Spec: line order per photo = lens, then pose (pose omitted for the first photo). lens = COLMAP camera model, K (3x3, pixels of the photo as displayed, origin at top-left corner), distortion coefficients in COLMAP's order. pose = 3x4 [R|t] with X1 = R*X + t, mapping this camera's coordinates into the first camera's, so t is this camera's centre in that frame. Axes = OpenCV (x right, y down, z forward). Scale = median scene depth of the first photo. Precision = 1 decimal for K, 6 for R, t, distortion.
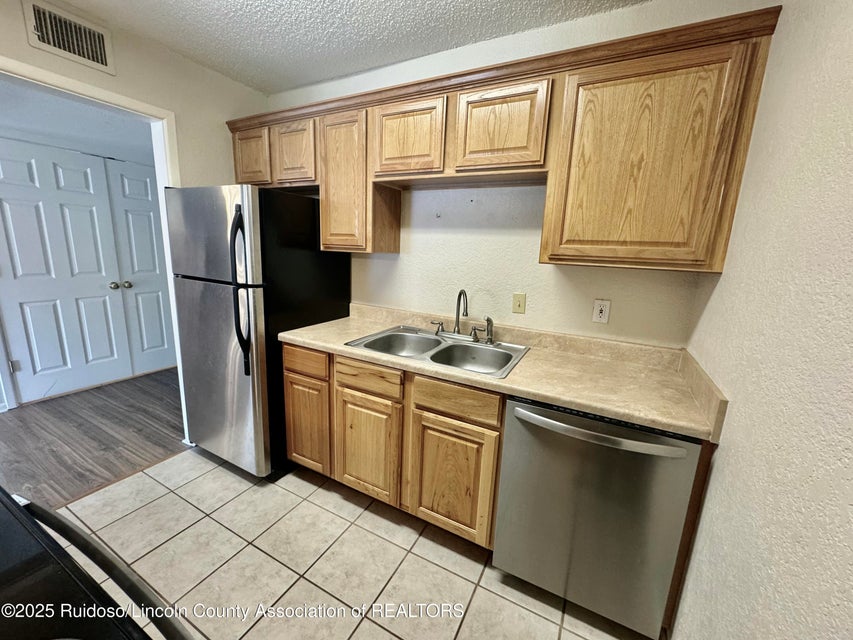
lens RADIAL K [[342.8, 0, 446.1], [0, 342.8, 326.2], [0, 0, 1]] dist [-0.004226, 0.000619]
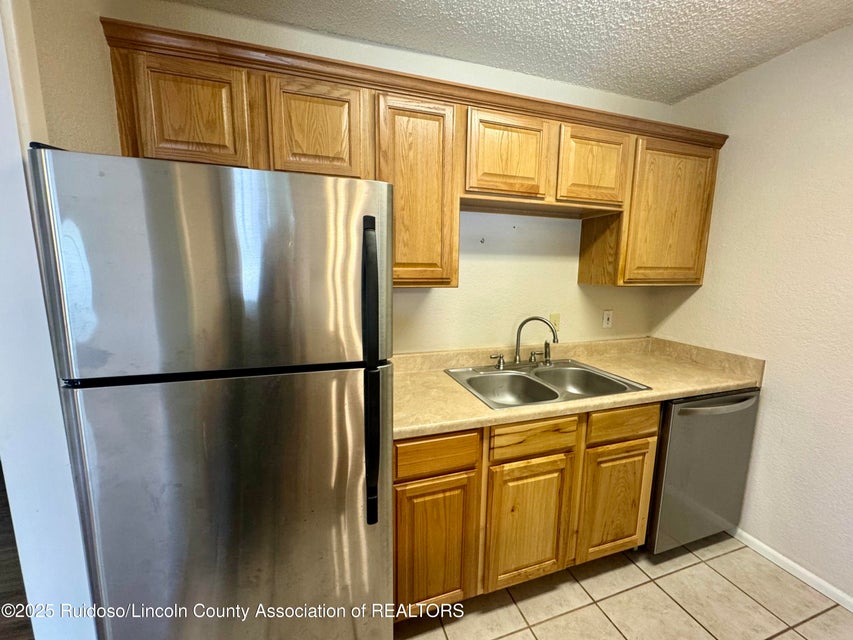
lens RADIAL K [[342.8, 0, 427.3], [0, 342.8, 322.5], [0, 0, 1]] dist [-0.004226, 0.000619]
pose [[0.703581, -0.147986, 0.695035, -0.951975], [0.172379, 0.984405, 0.035100, -0.199557], [-0.689391, 0.095114, 0.718118, 0.569199]]
